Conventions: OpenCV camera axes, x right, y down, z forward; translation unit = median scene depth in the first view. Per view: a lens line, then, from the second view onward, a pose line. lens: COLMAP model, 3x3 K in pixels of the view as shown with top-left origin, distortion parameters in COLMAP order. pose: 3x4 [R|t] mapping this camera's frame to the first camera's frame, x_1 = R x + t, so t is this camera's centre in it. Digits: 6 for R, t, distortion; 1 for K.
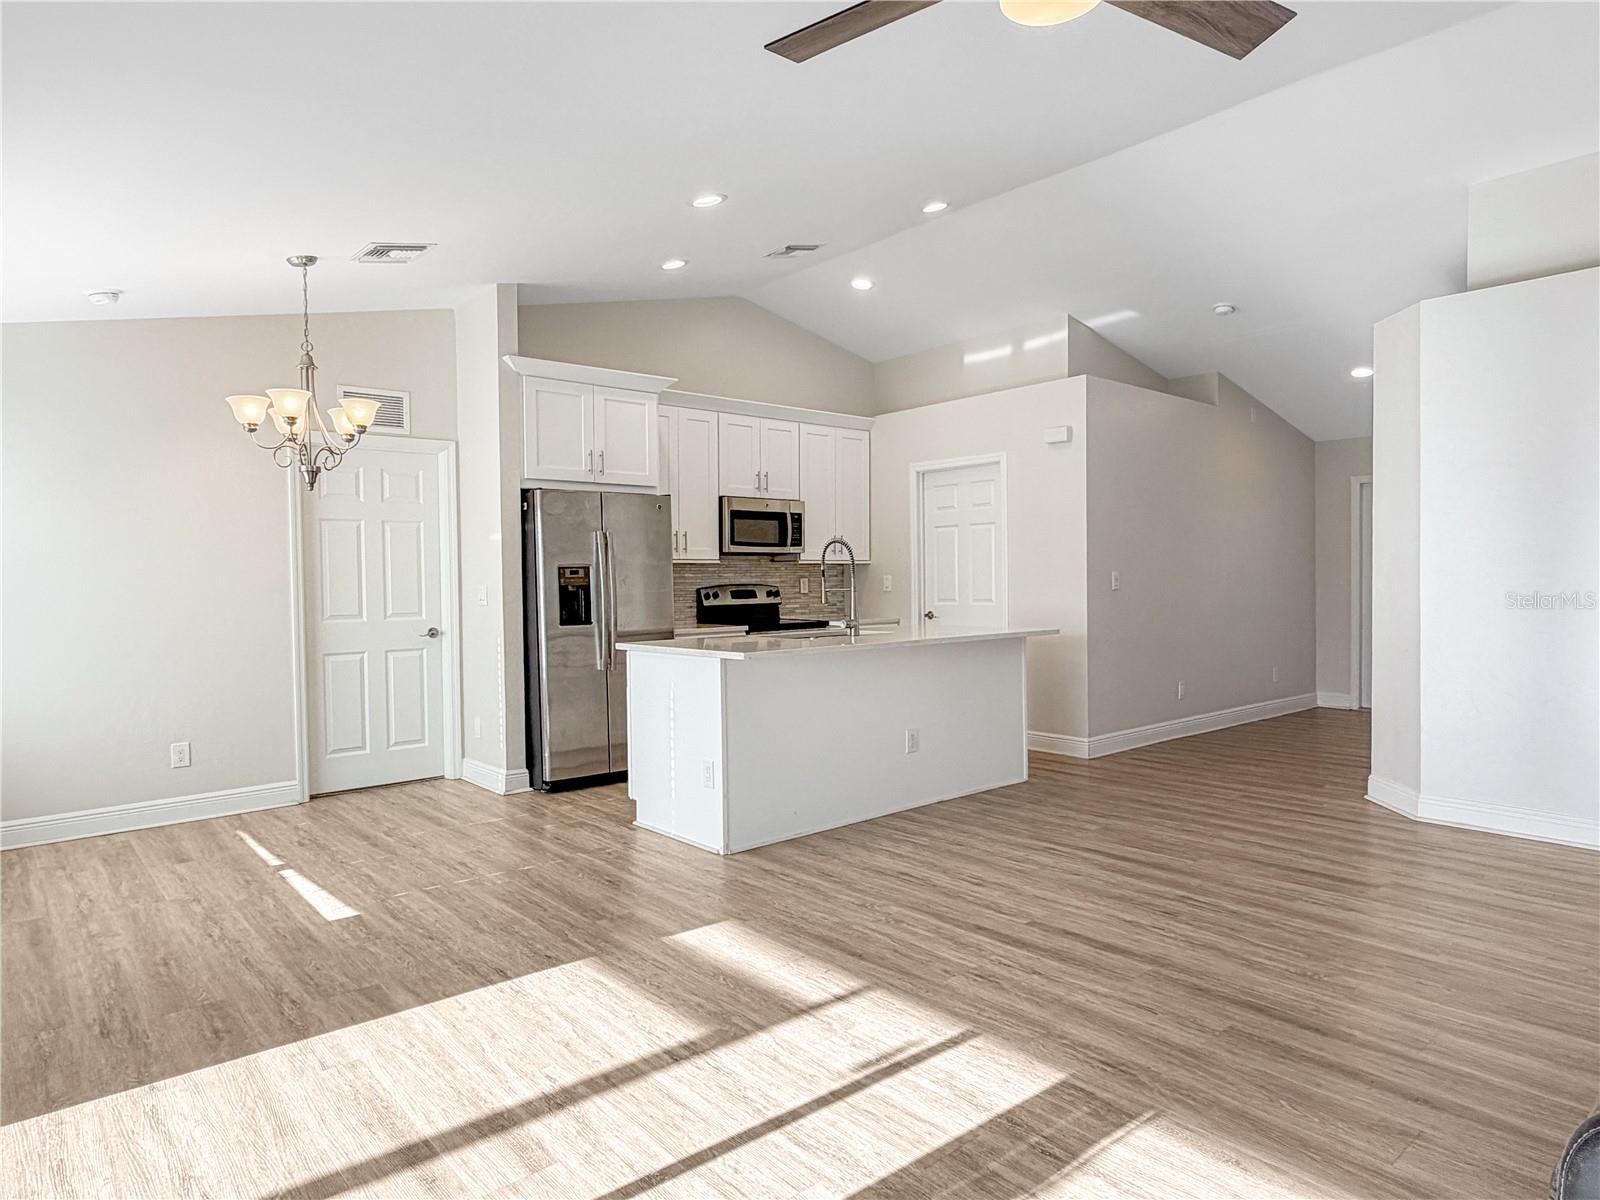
lens RADIAL K [[893.7, 0, 817.9], [0, 893.7, 597.7], [0, 0, 1]] dist [-0.001508, 0.000200]
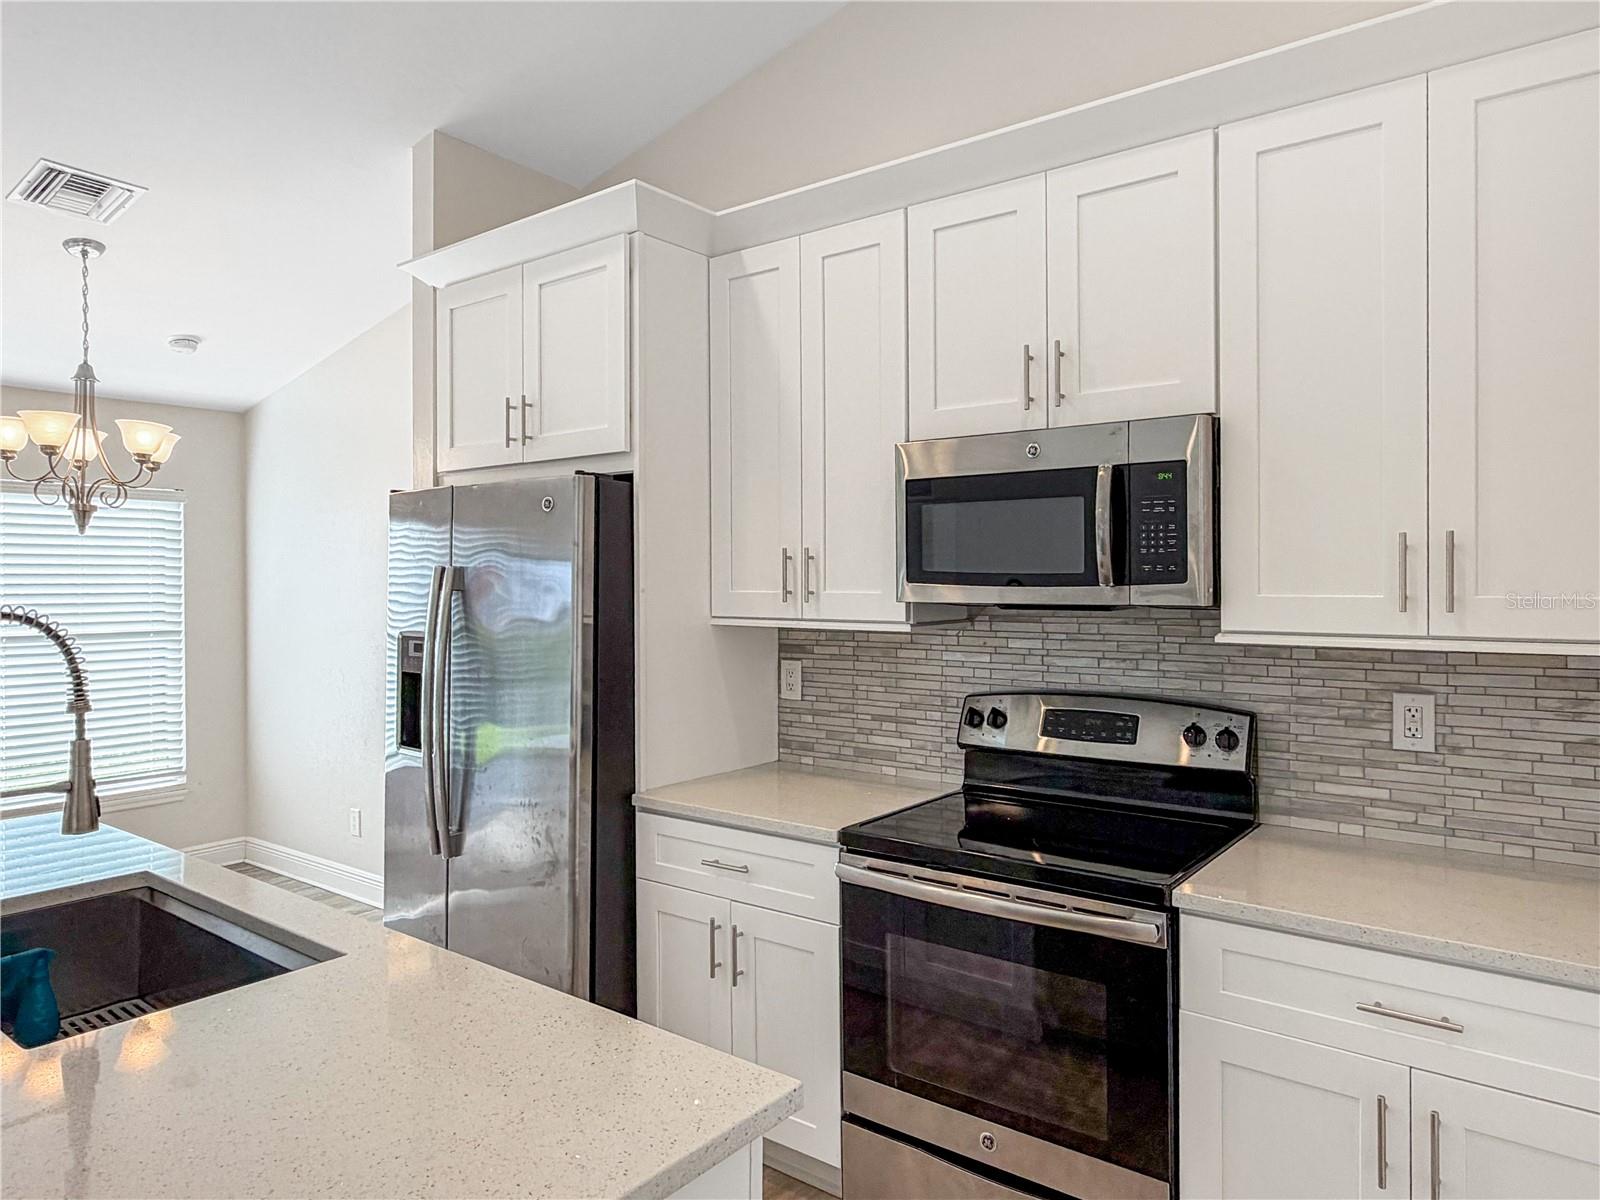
lens RADIAL K [[1025.0, 0, 714.6], [0, 1025.0, 590.9], [0, 0, 1]] dist [-0.000464, 0.001512]
pose [[0.207953, 0.016897, -0.977993, 0.340180], [-0.024398, 0.999629, 0.012083, -0.072765], [0.977835, 0.021349, 0.208288, 1.051003]]
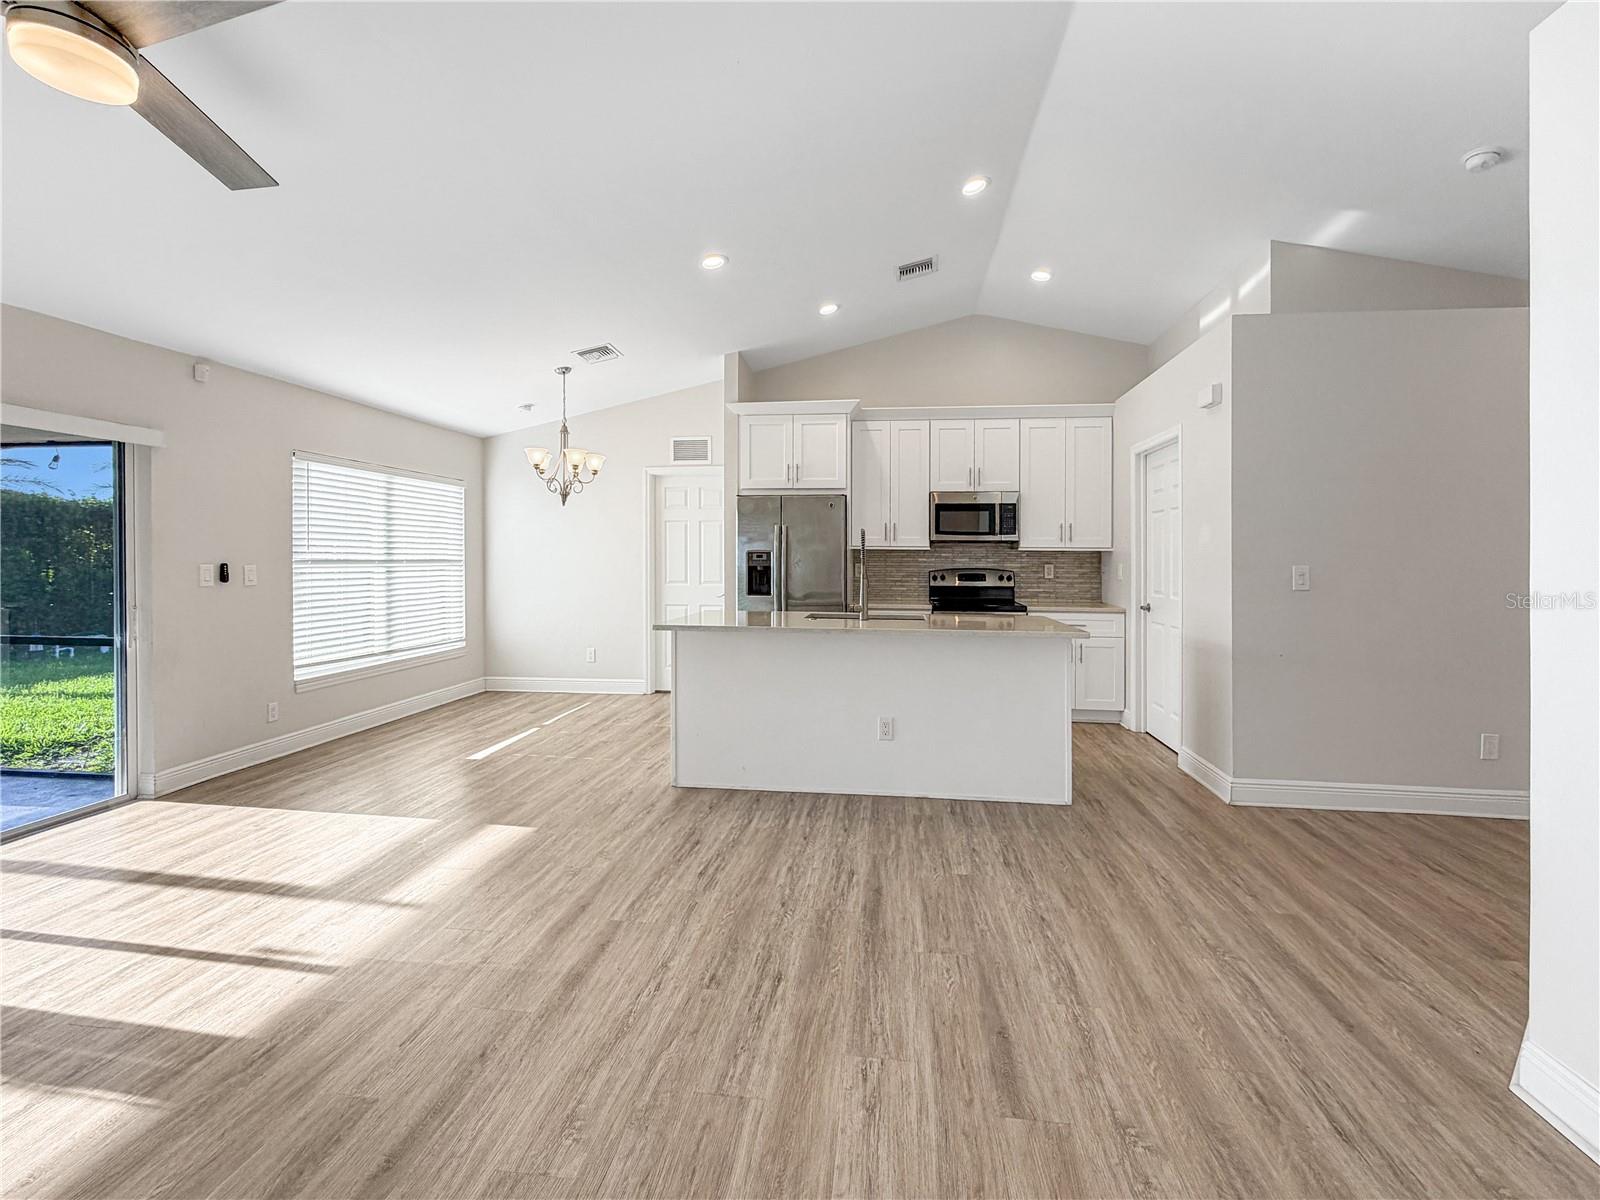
lens RADIAL K [[669.8, 0, 815.0], [0, 669.8, 561.2], [0, 0, 1]] dist [0.000345, 0.000351]
pose [[0.693821, 0.020373, -0.719860, 0.517963], [-0.031714, 0.999494, -0.002280, -0.021535], [0.719449, 0.024412, 0.694116, 0.361256]]
